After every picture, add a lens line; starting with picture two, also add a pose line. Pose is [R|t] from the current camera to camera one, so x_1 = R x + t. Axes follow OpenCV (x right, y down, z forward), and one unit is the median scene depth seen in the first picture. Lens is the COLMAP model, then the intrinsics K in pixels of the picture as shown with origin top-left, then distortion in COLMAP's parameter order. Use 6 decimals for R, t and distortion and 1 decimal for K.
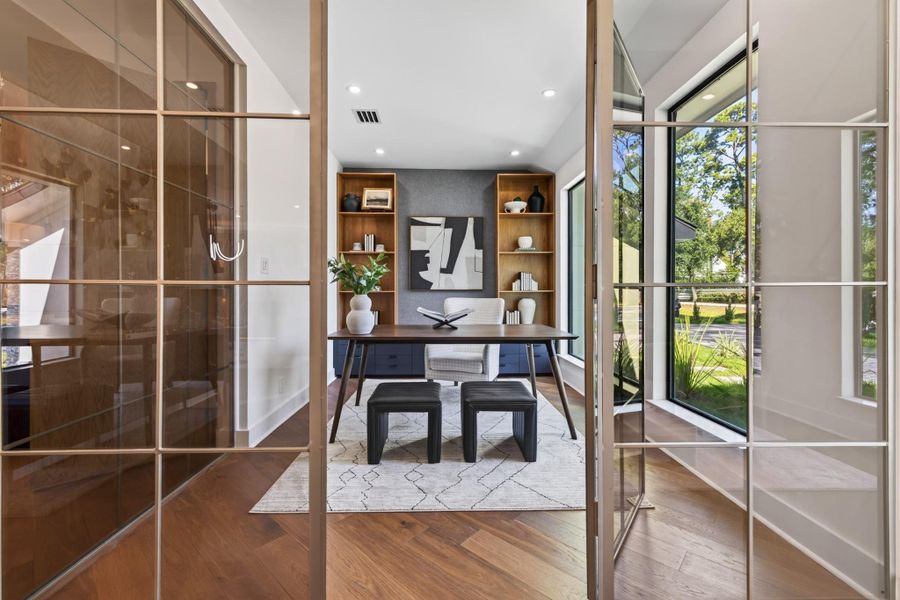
lens RADIAL K [[378.7, 0, 447.2], [0, 378.7, 294.0], [0, 0, 1]] dist [0.000382, 0.000136]
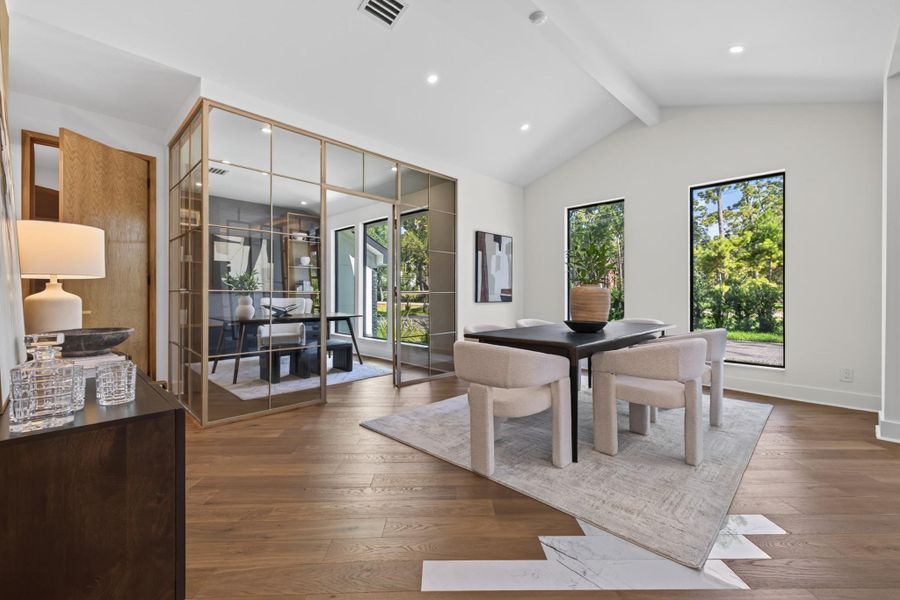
lens RADIAL K [[378.7, 0, 447.2], [0, 378.7, 294.0], [0, 0, 1]] dist [0.000382, 0.000136]
pose [[0.726920, 0.001097, 0.686721, -0.399641], [0.000042, 0.999999, -0.001642, -0.002315], [-0.686722, 0.001223, 0.726919, -0.450979]]
